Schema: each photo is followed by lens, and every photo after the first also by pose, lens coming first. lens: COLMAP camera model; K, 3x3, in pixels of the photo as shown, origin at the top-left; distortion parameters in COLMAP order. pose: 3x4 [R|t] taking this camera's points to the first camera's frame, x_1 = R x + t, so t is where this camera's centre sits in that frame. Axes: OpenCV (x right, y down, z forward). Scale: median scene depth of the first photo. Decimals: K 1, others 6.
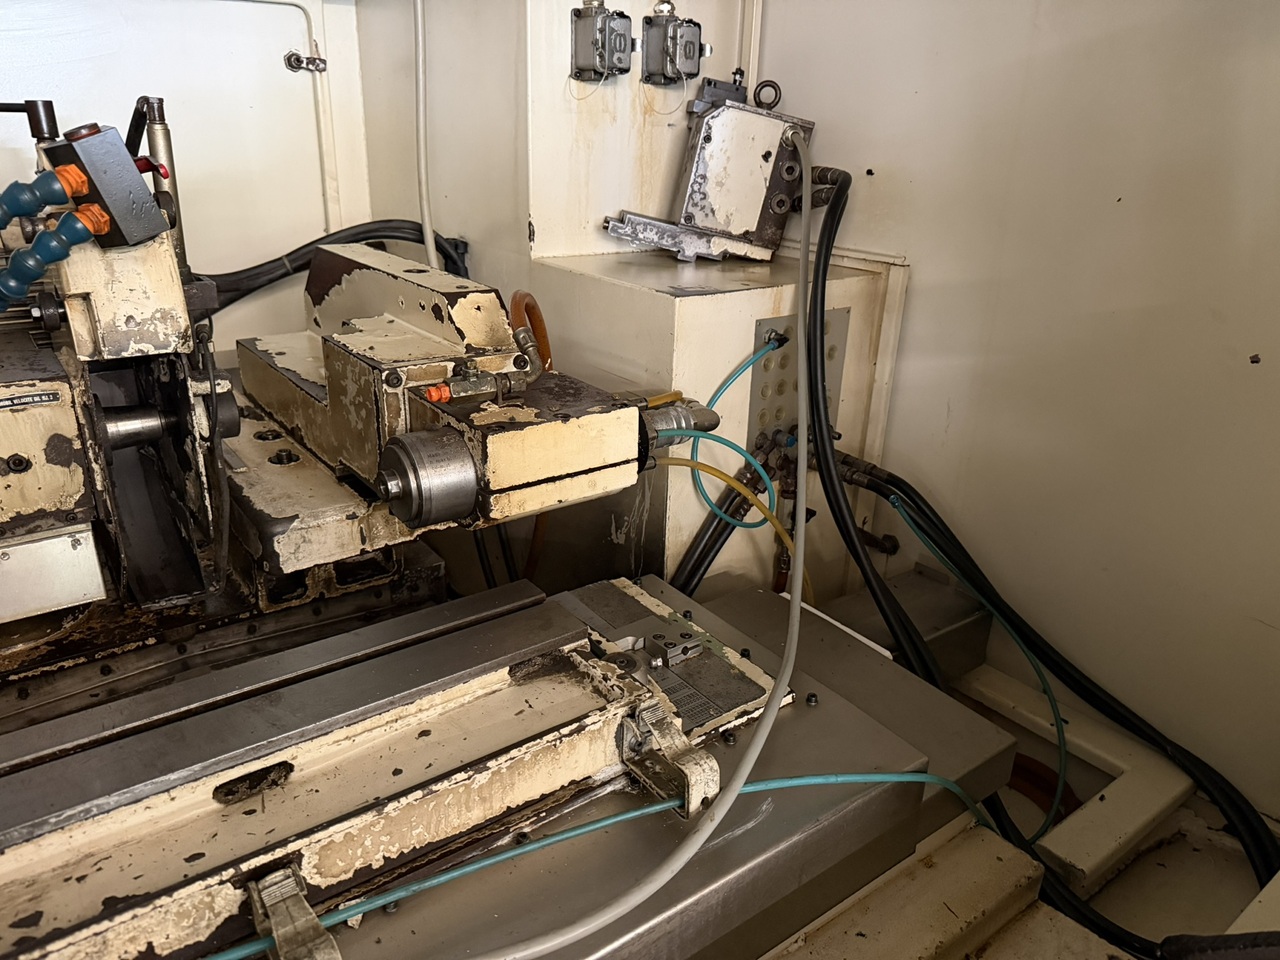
lens RADIAL K [[902.7, 0, 643.5], [0, 902.7, 463.1], [0, 0, 1]] dist [0.075715, -0.096635]
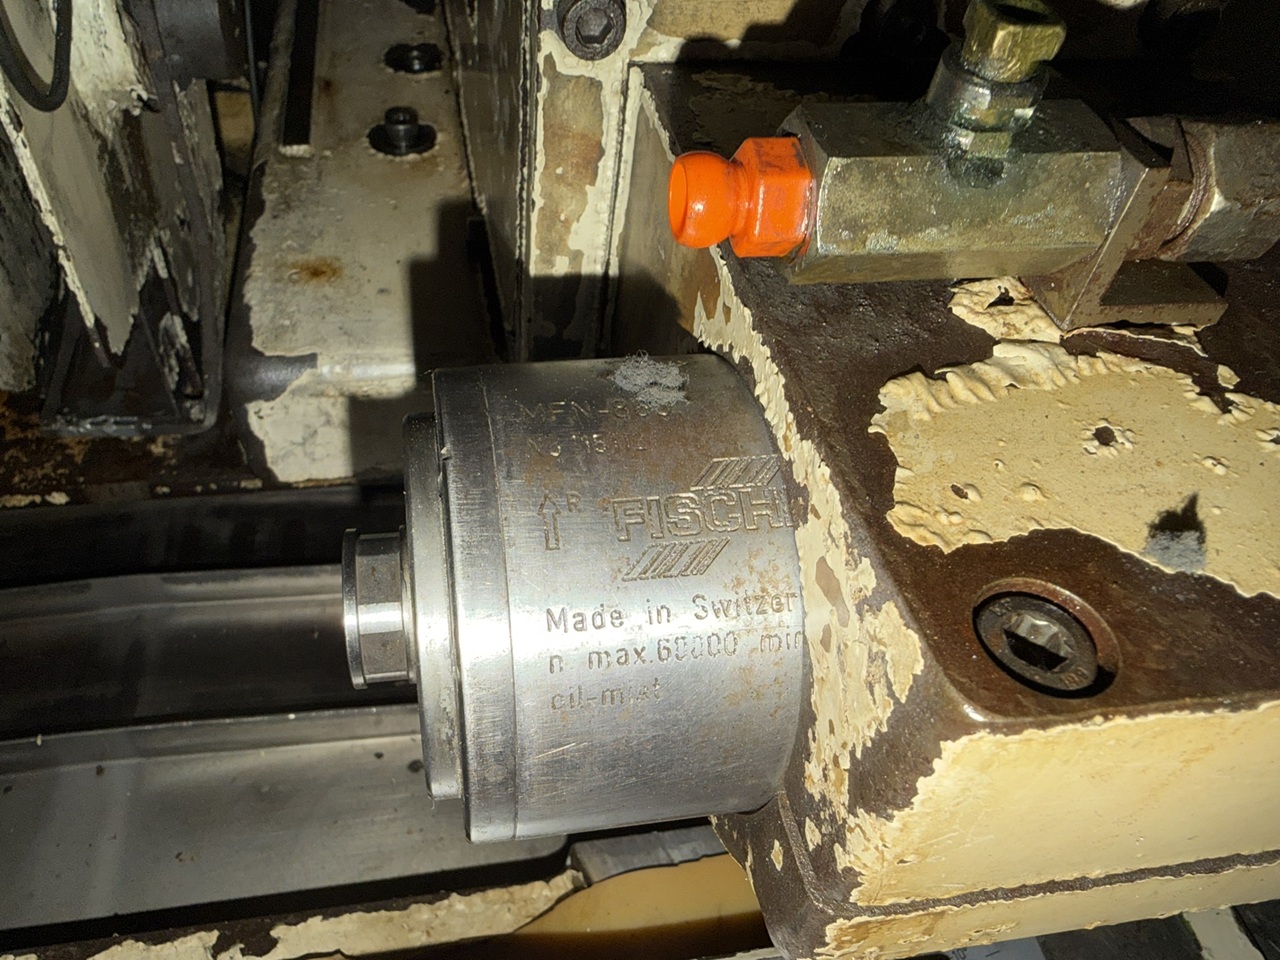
lens RADIAL K [[900.7, 0, 561.4], [0, 900.7, 478.2], [0, 0, 1]] dist [0.055302, -0.000210]
pose [[0.880677, 0.360805, -0.306965, -0.185964], [-0.196474, 0.867831, 0.456363, -0.102278], [0.431052, -0.341598, 0.835168, 0.833542]]
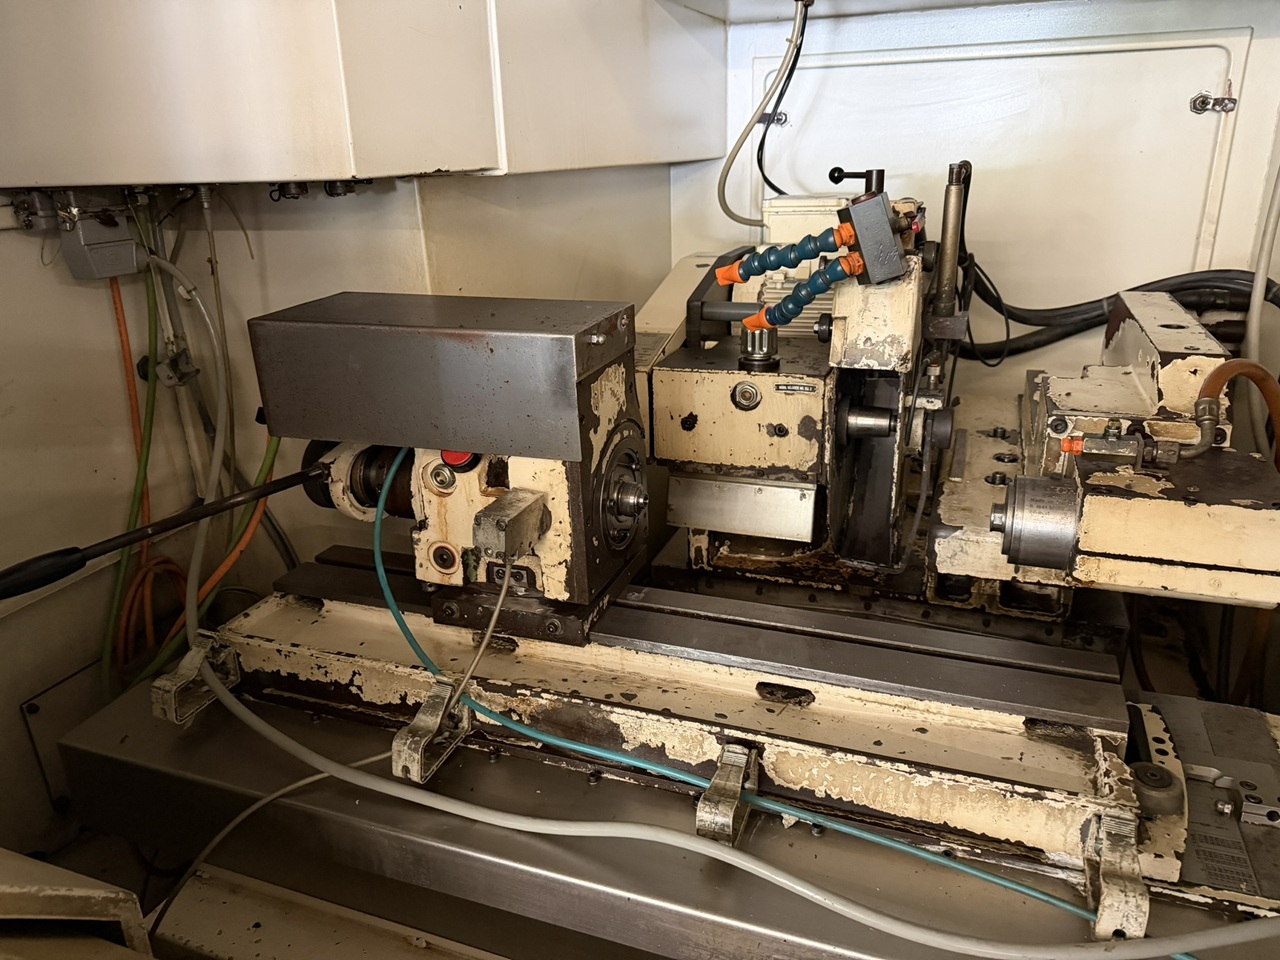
lens RADIAL K [[898.0, 0, 640.0], [0, 898.0, 480.0], [0, 0, 1]] dist [0.009619, -0.016179]
pose [[0.535720, 0.244403, -0.808252, 0.340167], [-0.249028, 0.960352, 0.125336, -0.045364], [0.806839, 0.134132, 0.575343, 0.032970]]
